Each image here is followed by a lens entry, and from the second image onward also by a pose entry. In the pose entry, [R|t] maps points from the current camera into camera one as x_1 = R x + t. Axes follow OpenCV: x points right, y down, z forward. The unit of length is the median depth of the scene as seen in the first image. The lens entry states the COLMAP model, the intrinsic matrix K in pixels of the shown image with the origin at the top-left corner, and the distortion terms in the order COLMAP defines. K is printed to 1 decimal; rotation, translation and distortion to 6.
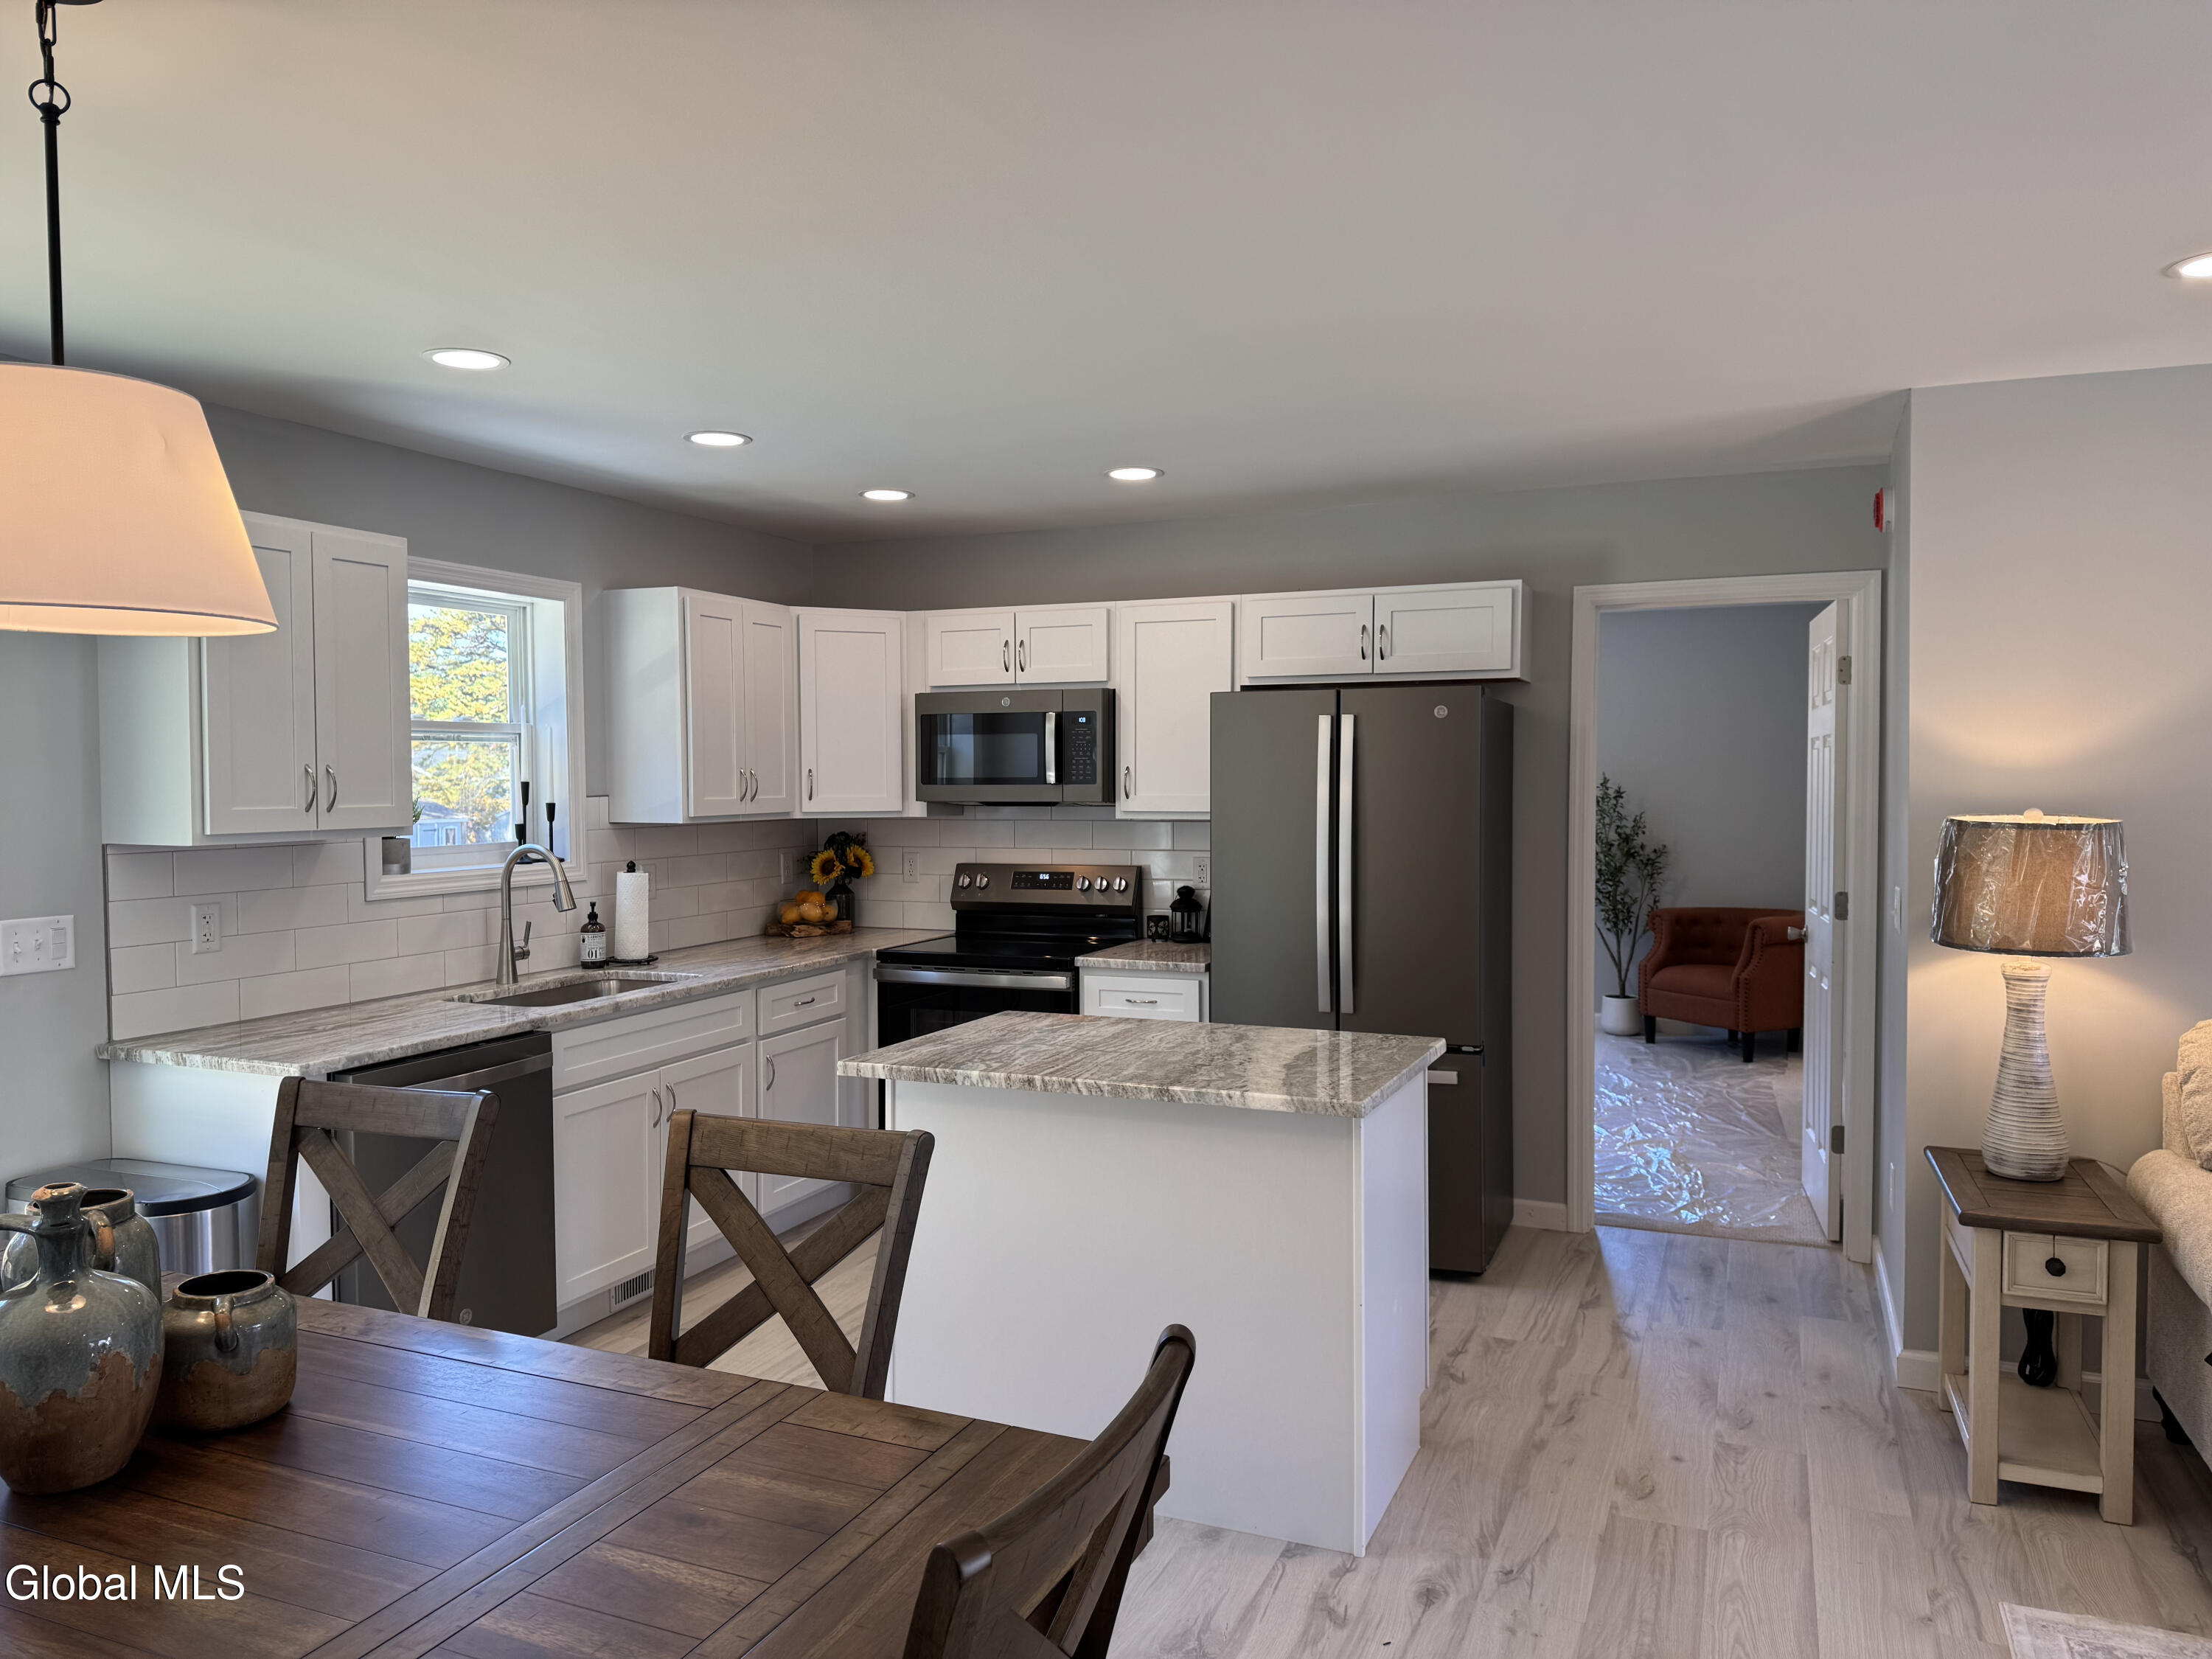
lens RADIAL K [[1543.2, 0, 1102.3], [0, 1543.2, 833.7], [0, 0, 1]] dist [0.007427, -0.014144]
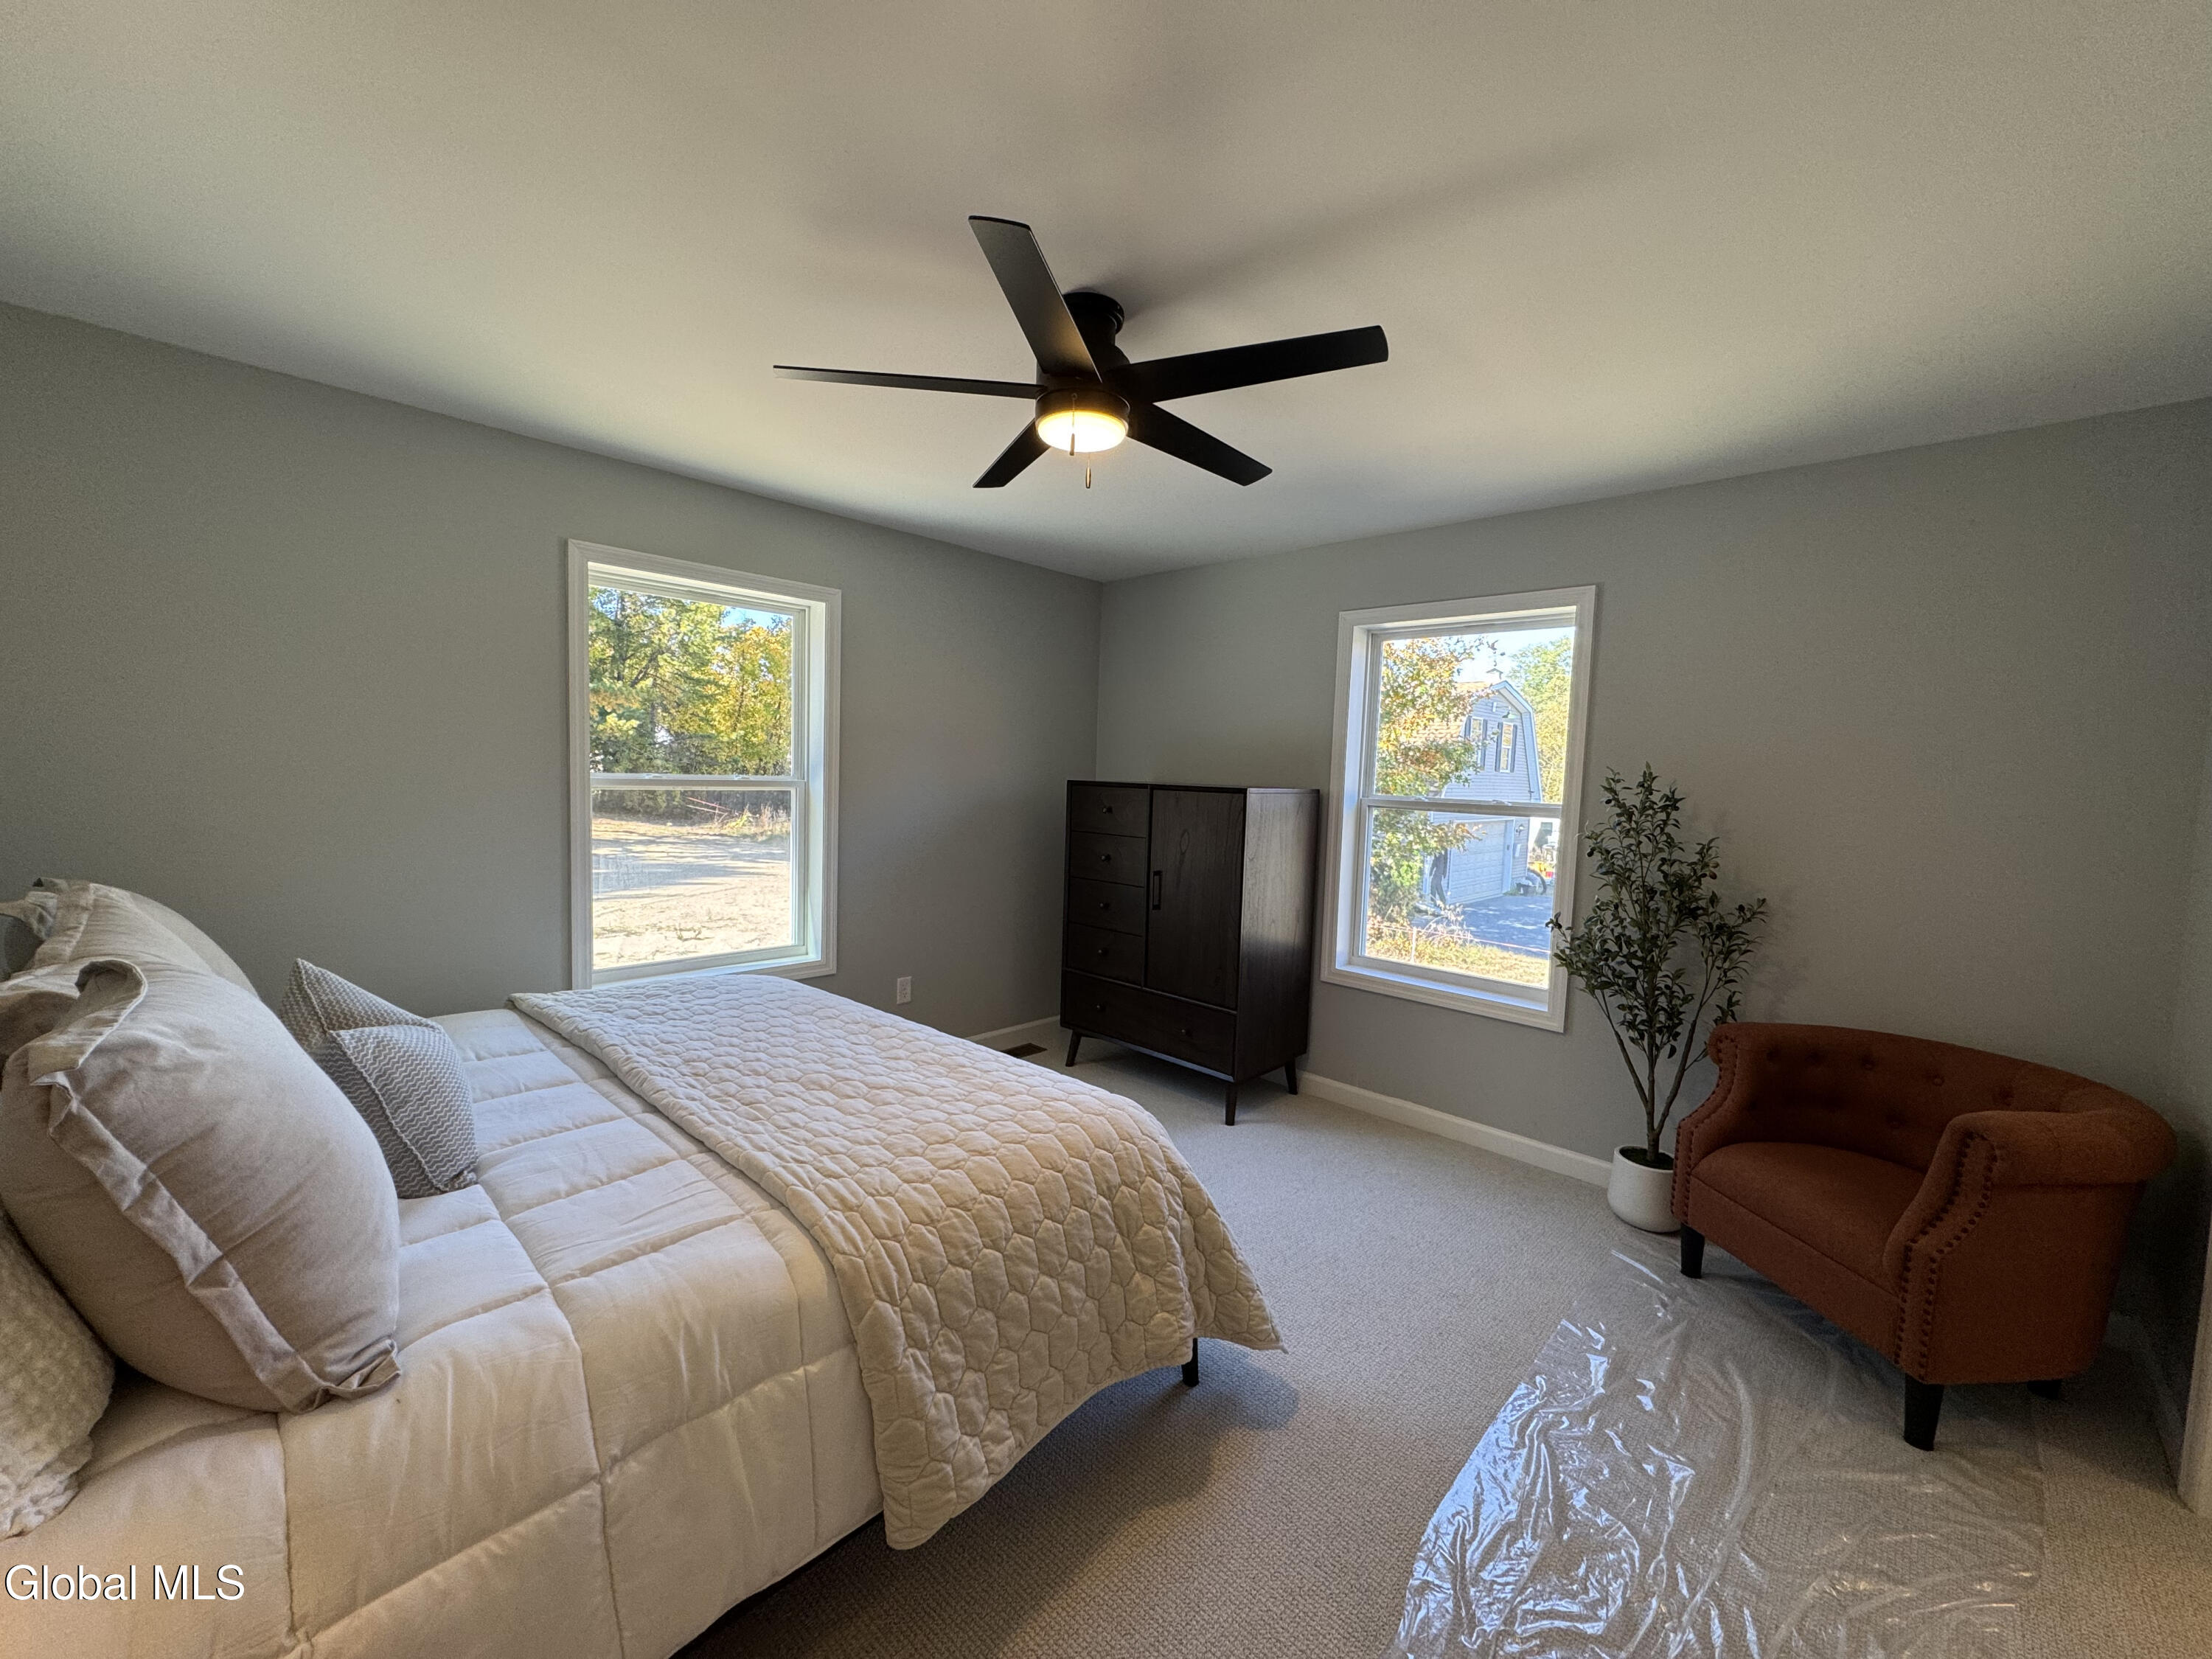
lens RADIAL K [[887.6, 0, 1114.2], [0, 887.6, 817.7], [0, 0, 1]] dist [0.001278, 0.000132]
pose [[0.939789, 0.049913, -0.338090, 0.254749], [-0.032679, 0.997869, 0.056480, -0.032024], [0.340189, -0.042031, 0.939417, 0.631336]]
